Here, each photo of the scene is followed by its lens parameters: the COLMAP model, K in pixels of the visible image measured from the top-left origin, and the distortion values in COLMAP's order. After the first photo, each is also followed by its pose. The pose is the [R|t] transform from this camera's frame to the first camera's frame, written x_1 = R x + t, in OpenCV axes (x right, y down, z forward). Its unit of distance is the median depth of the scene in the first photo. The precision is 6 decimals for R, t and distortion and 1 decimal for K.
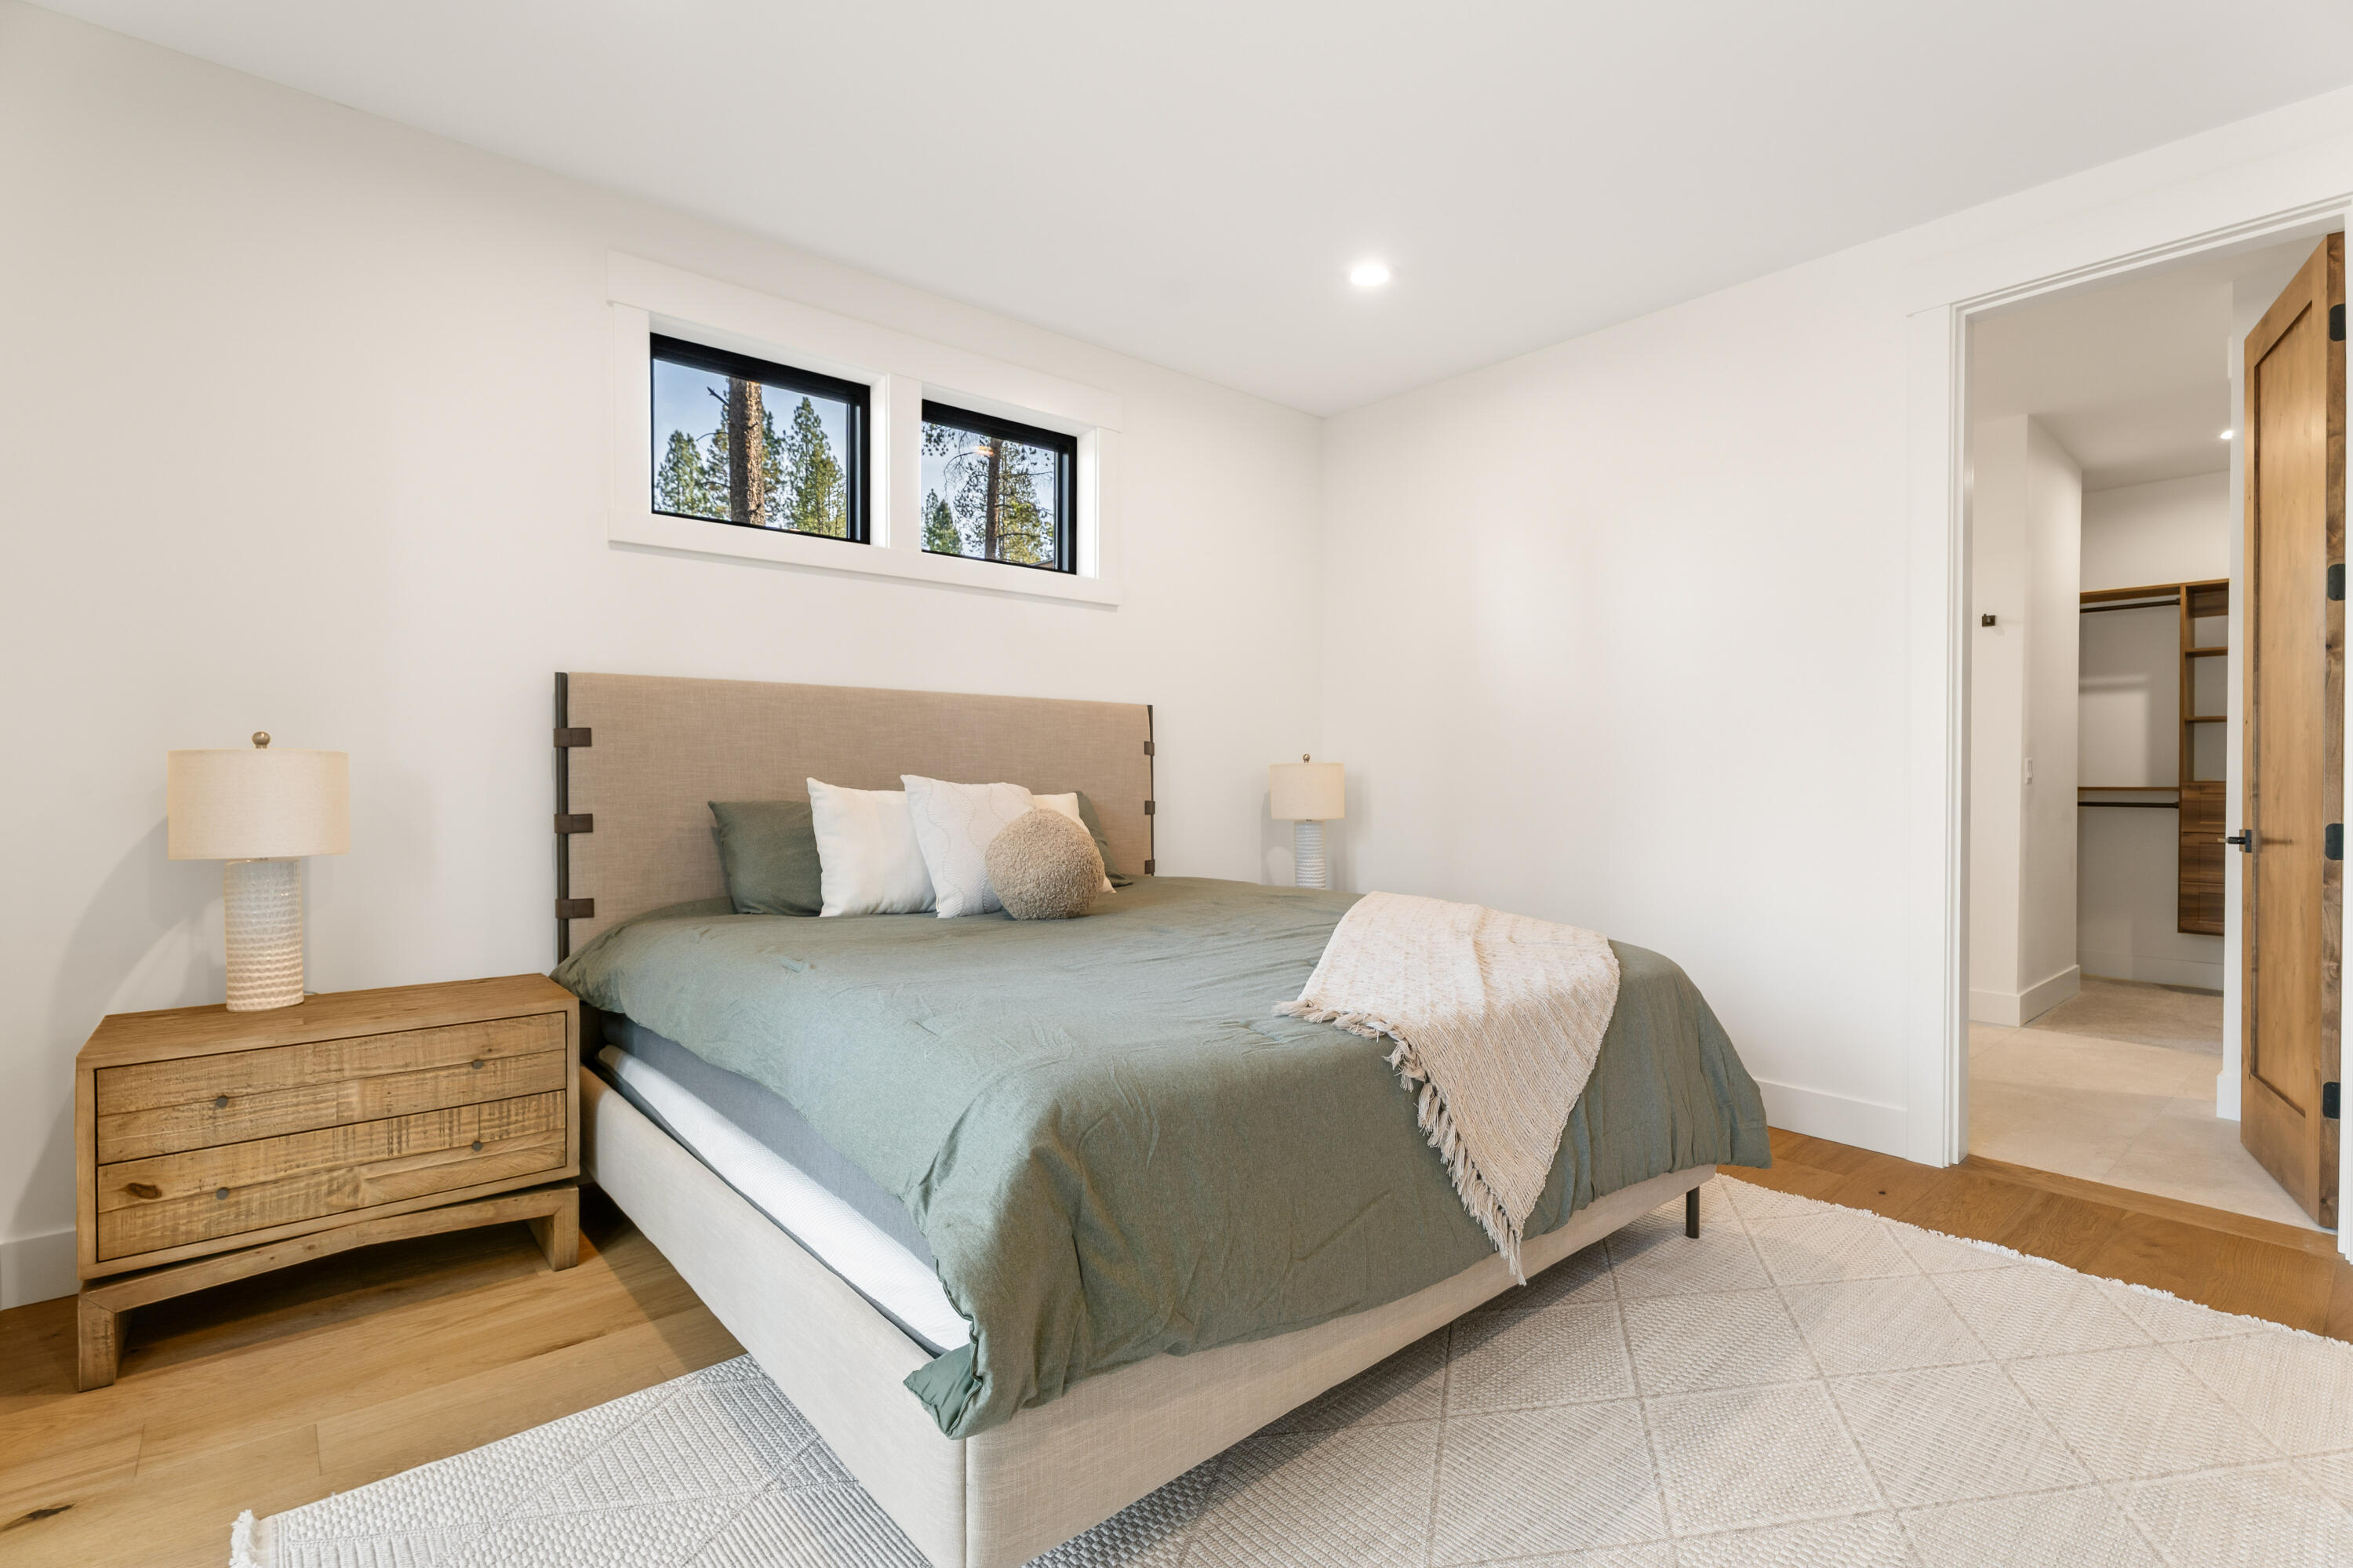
lens RADIAL K [[1066.1, 0, 1185.1], [0, 1066.1, 783.5], [0, 0, 1]] dist [0.003189, -0.002268]
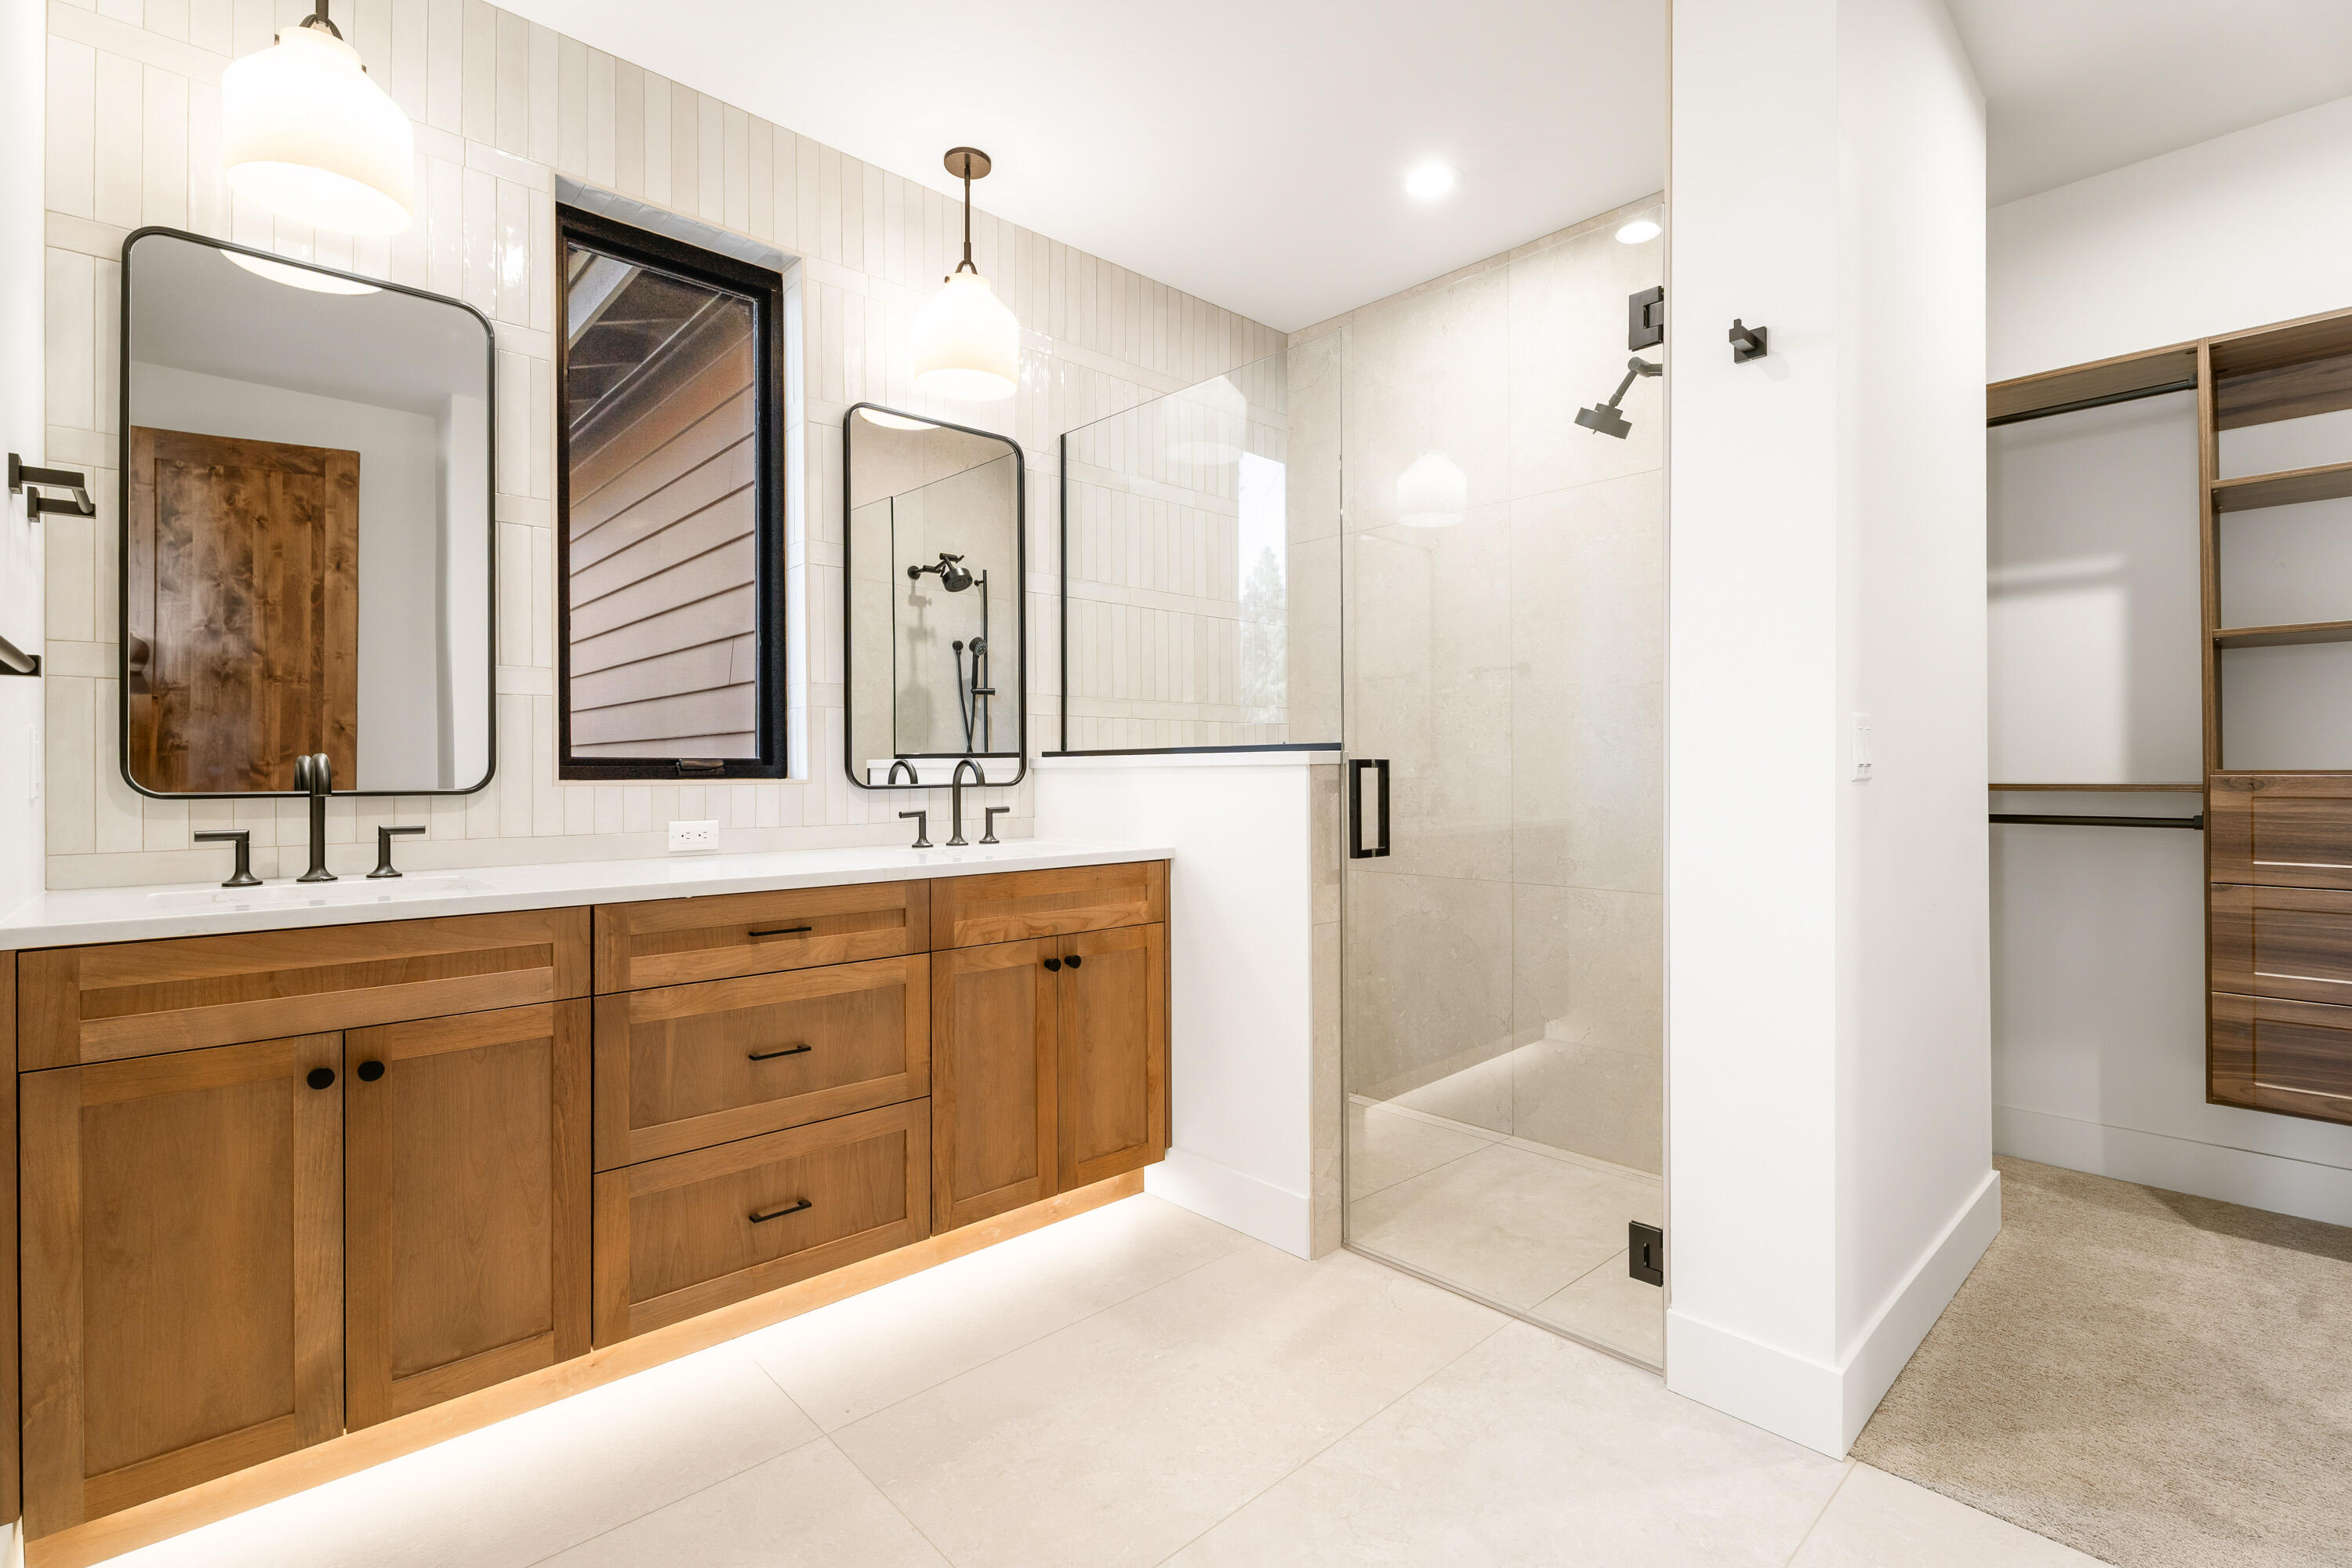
lens RADIAL K [[1065.6, 0, 1171.0], [0, 1065.6, 759.0], [0, 0, 1]] dist [0.003189, -0.002268]
pose [[0.999090, -0.002852, 0.042555, 0.464553], [0.003527, 0.999869, -0.015797, -0.001827], [-0.042504, 0.015933, 0.998969, 0.555327]]
